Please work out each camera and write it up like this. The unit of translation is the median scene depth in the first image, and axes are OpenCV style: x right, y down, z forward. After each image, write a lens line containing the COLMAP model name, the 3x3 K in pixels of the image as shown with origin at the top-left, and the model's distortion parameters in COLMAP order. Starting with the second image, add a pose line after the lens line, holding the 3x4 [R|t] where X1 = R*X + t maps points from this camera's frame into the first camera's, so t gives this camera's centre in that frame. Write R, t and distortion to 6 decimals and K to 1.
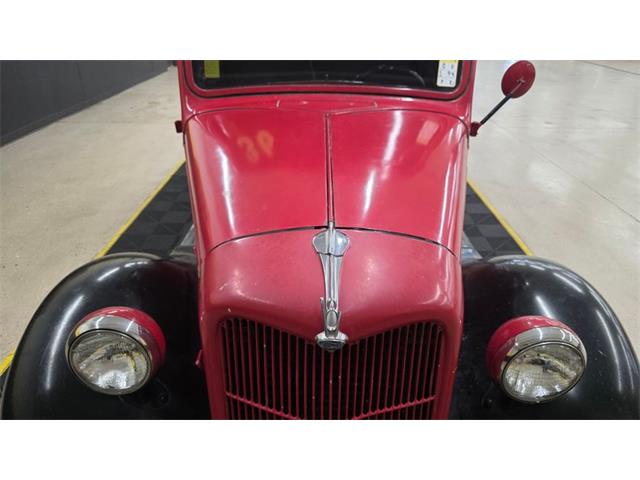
lens RADIAL K [[431.6, 0, 319.3], [0, 431.6, 241.4], [0, 0, 1]] dist [0.065070, -0.064934]
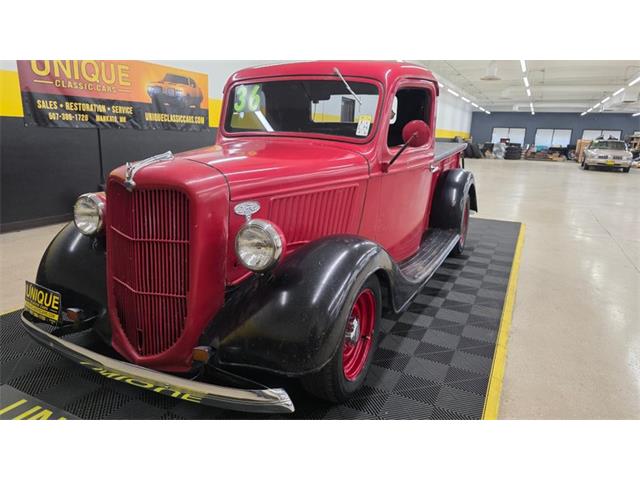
lens RADIAL K [[432.5, 0, 319.1], [0, 432.5, 236.1], [0, 0, 1]] dist [0.062084, -0.066526]
pose [[0.896928, 0.126815, -0.423600, 0.817480], [-0.238910, 0.945107, -0.222925, 0.322202], [0.372077, 0.301150, 0.877991, -0.233302]]
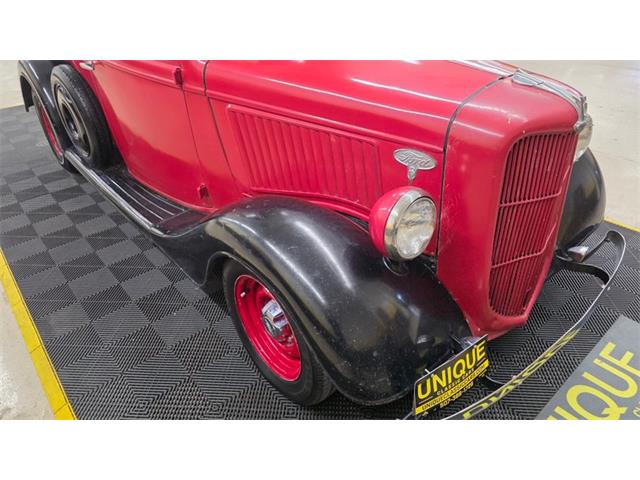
lens RADIAL K [[431.6, 0, 319.3], [0, 431.6, 241.4], [0, 0, 1]] dist [0.065070, -0.064934]
pose [[0.754457, -0.388508, 0.529014, -0.760931], [0.347142, 0.920231, 0.180738, -0.004922], [-0.557034, 0.047284, 0.829143, 0.078610]]
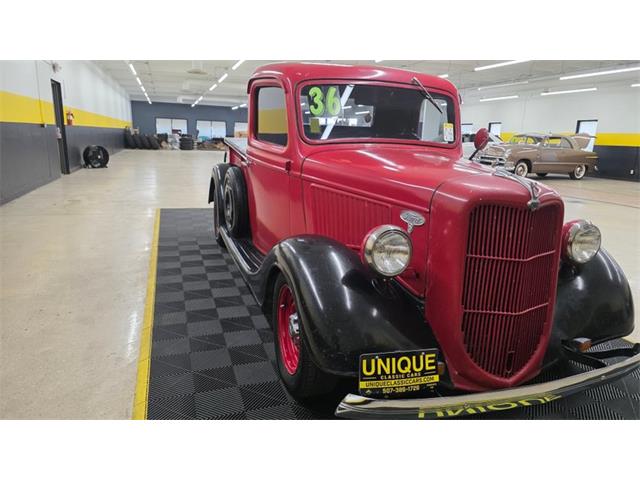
lens RADIAL K [[431.6, 0, 319.3], [0, 431.6, 241.4], [0, 0, 1]] dist [0.065070, -0.064934]
pose [[0.943556, -0.051607, 0.327169, -0.734308], [0.133103, 0.963597, -0.231873, 0.331422], [-0.303293, 0.262332, 0.916076, -0.273099]]
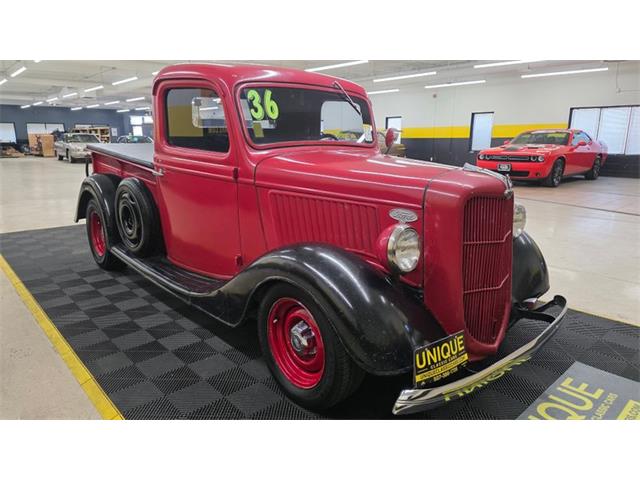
lens RADIAL K [[432.5, 0, 319.1], [0, 432.5, 236.1], [0, 0, 1]] dist [0.062084, -0.066526]
pose [[0.736203, -0.154446, 0.658902, -1.091508], [0.327571, 0.933283, -0.147241, 0.206361], [-0.592202, 0.324237, 0.737677, -0.074845]]
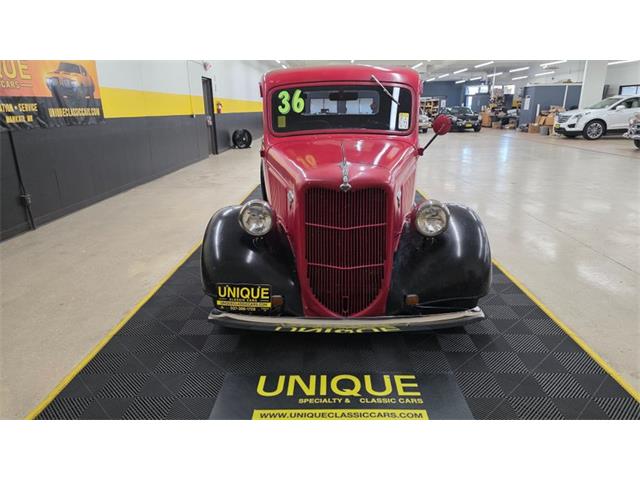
lens RADIAL K [[431.6, 0, 319.3], [0, 431.6, 241.4], [0, 0, 1]] dist [0.065070, -0.064934]
pose [[0.999495, -0.012809, -0.029095, -0.028905], [0.006700, 0.979551, -0.201087, 0.504639], [0.031076, 0.200790, 0.979141, -0.773047]]
